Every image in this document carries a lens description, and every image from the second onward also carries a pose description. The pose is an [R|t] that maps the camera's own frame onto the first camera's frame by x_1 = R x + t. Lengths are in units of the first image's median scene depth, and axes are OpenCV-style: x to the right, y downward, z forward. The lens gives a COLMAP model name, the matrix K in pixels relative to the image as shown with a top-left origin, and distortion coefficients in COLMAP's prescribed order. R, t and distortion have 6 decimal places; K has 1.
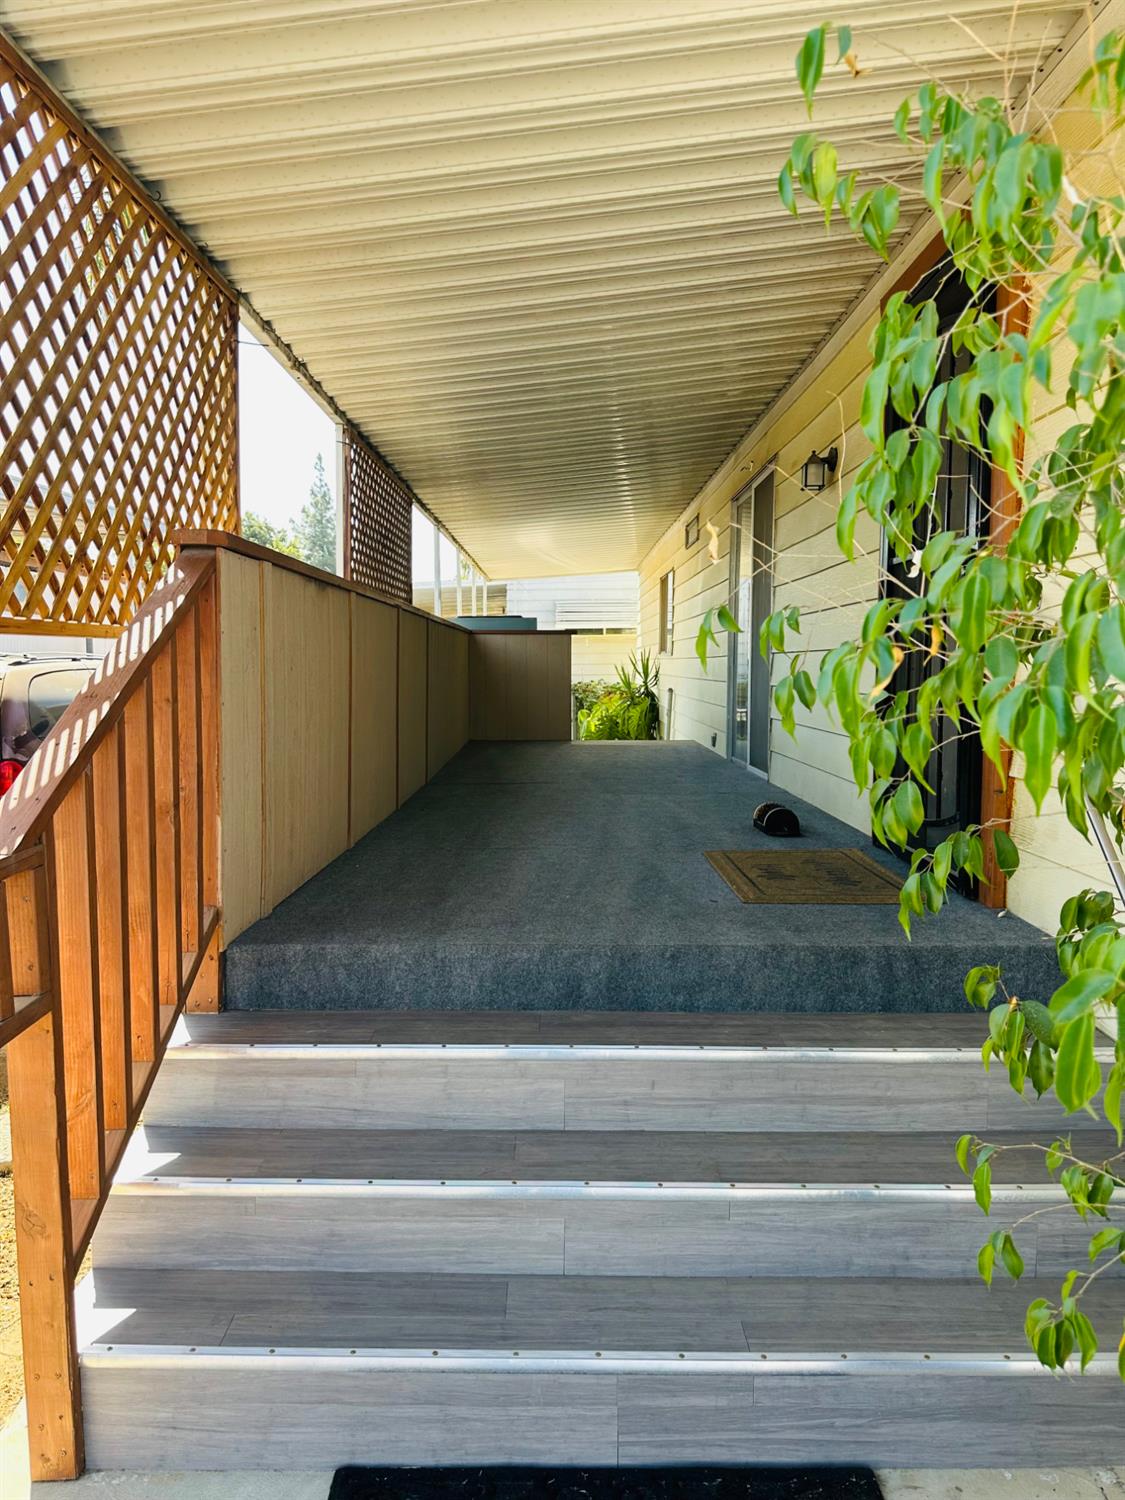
lens RADIAL K [[1069.3, 0, 530.4], [0, 1069.3, 749.5], [0, 0, 1]] dist [0.114245, -0.163300]
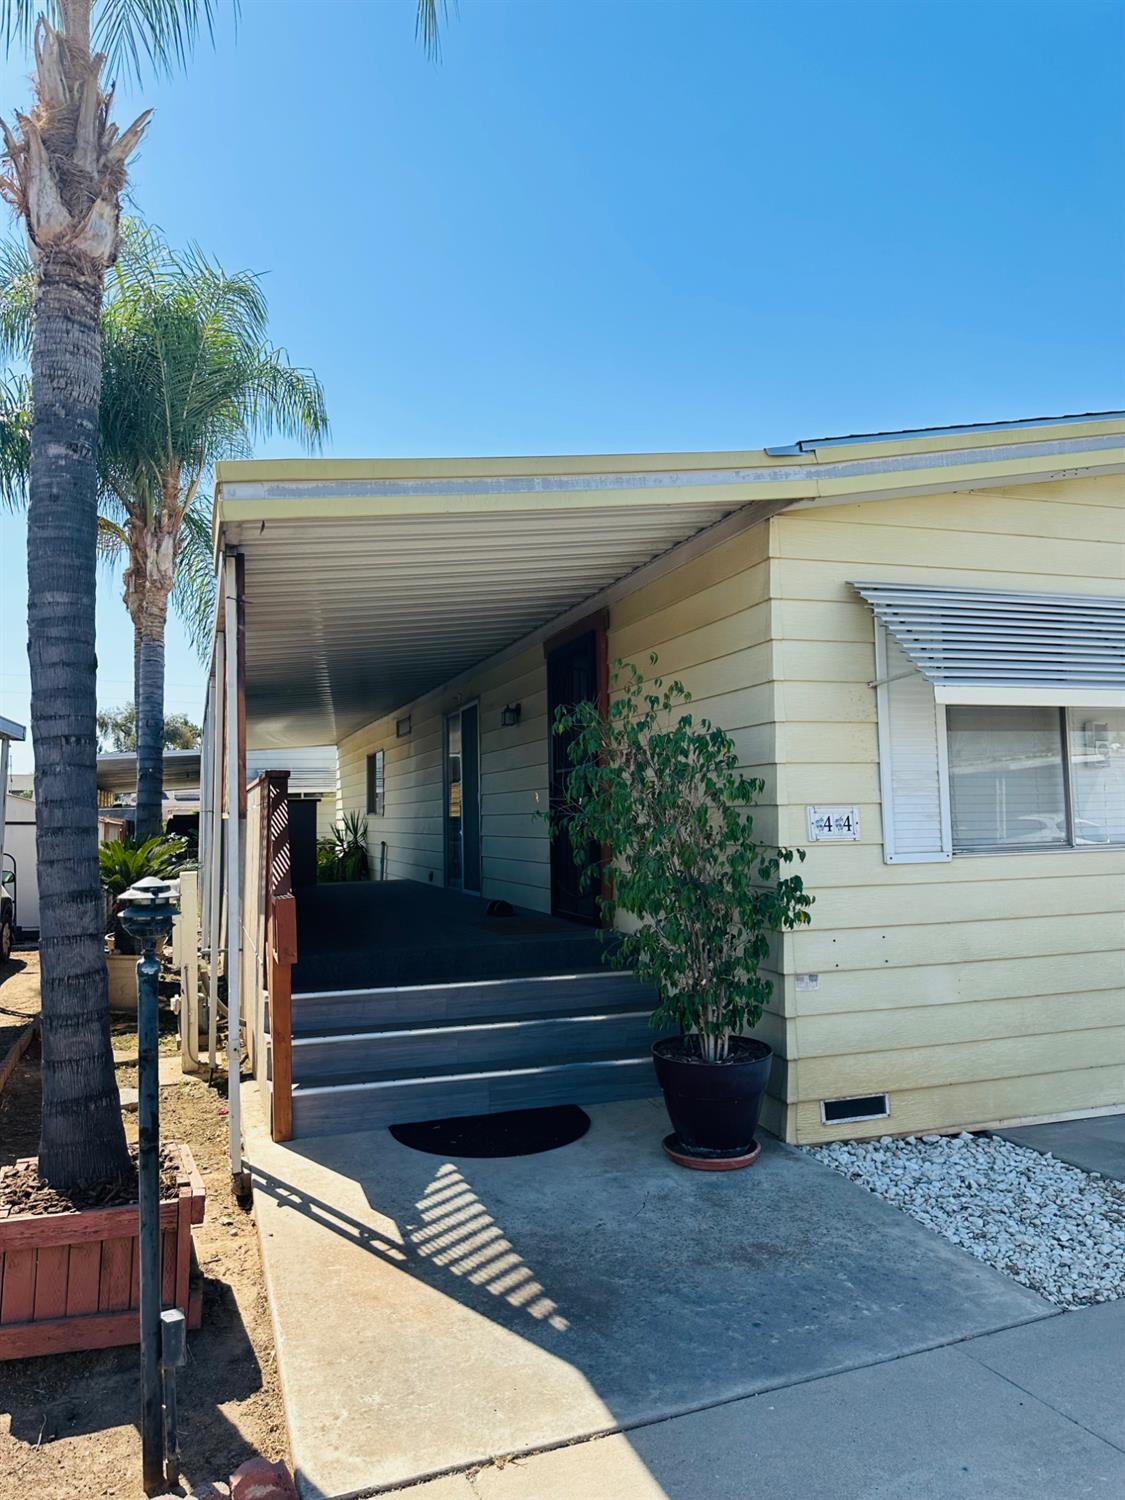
lens RADIAL K [[1069.3, 0, 530.4], [0, 1069.3, 749.5], [0, 0, 1]] dist [0.114245, -0.163300]
pose [[0.947339, 0.006498, 0.320167, -0.203719], [0.040515, 0.989328, -0.139958, 0.037155], [-0.317660, 0.145559, 0.936966, -0.502101]]
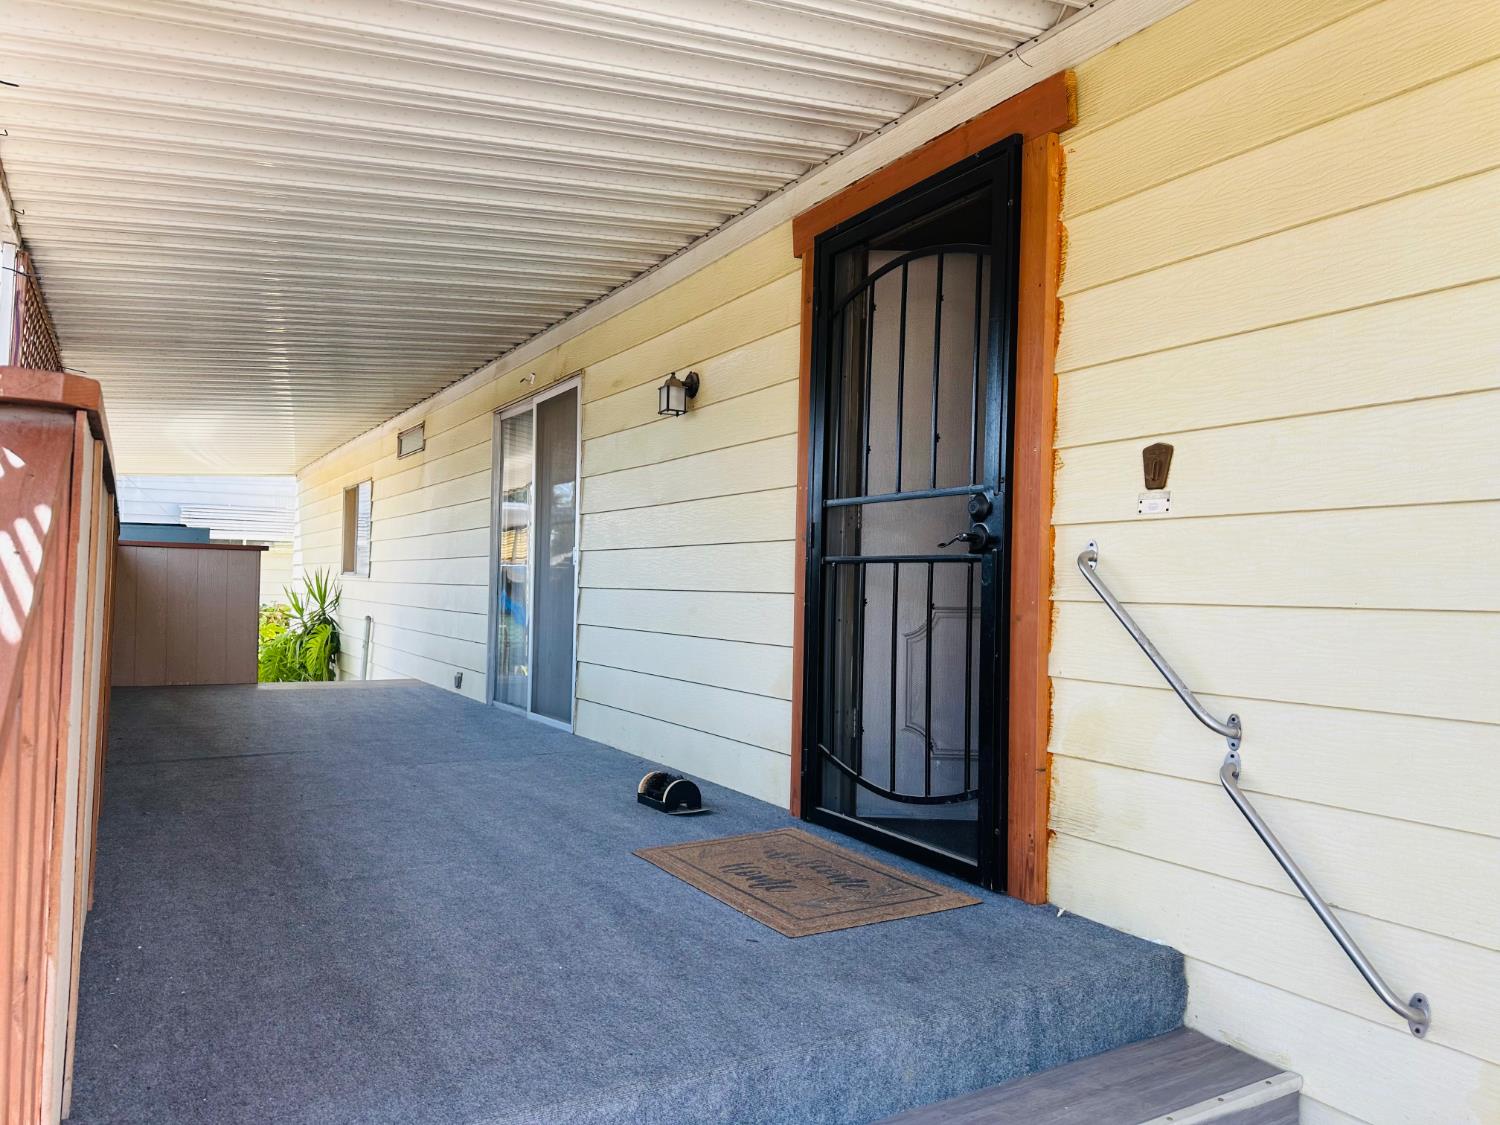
lens RADIAL K [[1069.3, 0, 764.6], [0, 1069.3, 584.4], [0, 0, 1]] dist [0.114245, -0.163300]
pose [[0.847957, 0.020214, 0.529680, -0.107989], [0.020513, 0.997273, -0.070897, -0.025212], [-0.529668, 0.070983, 0.845229, 0.159837]]
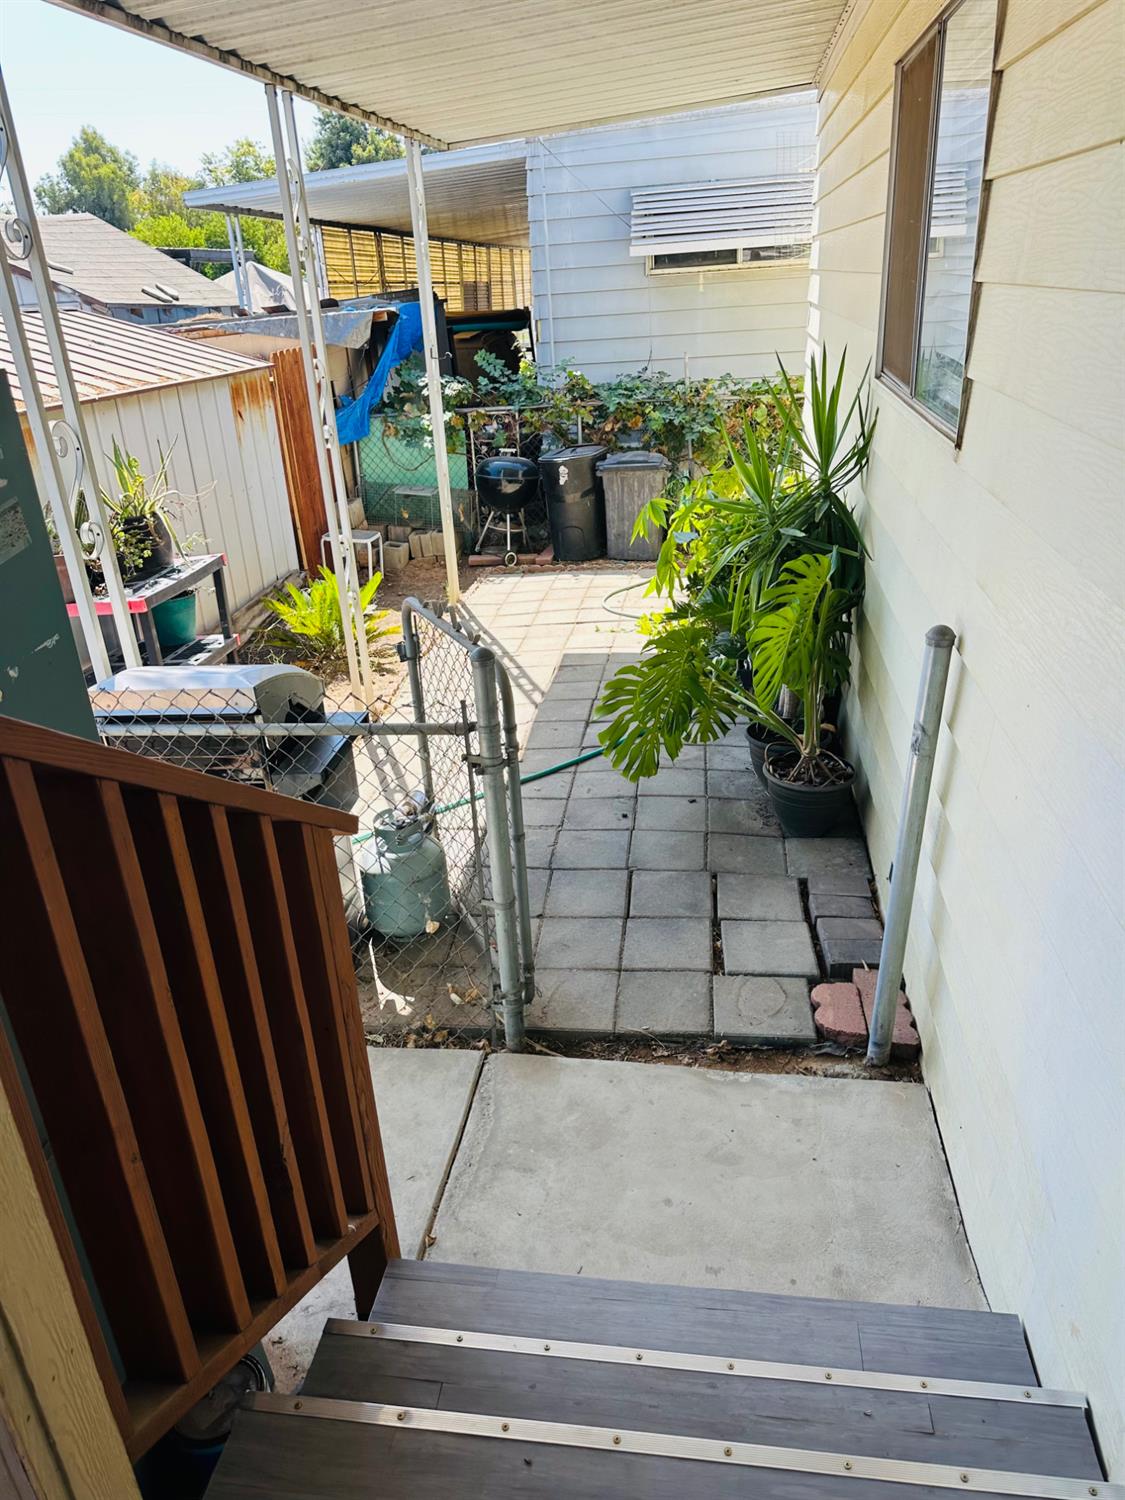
lens RADIAL K [[1069.3, 0, 530.4], [0, 1069.3, 749.5], [0, 0, 1]] dist [0.114245, -0.163300]
pose [[0.988820, 0.002956, -0.149086, 0.145461], [0.046091, 0.944785, 0.324432, -0.188373], [0.141813, -0.327677, 0.934086, 1.379192]]
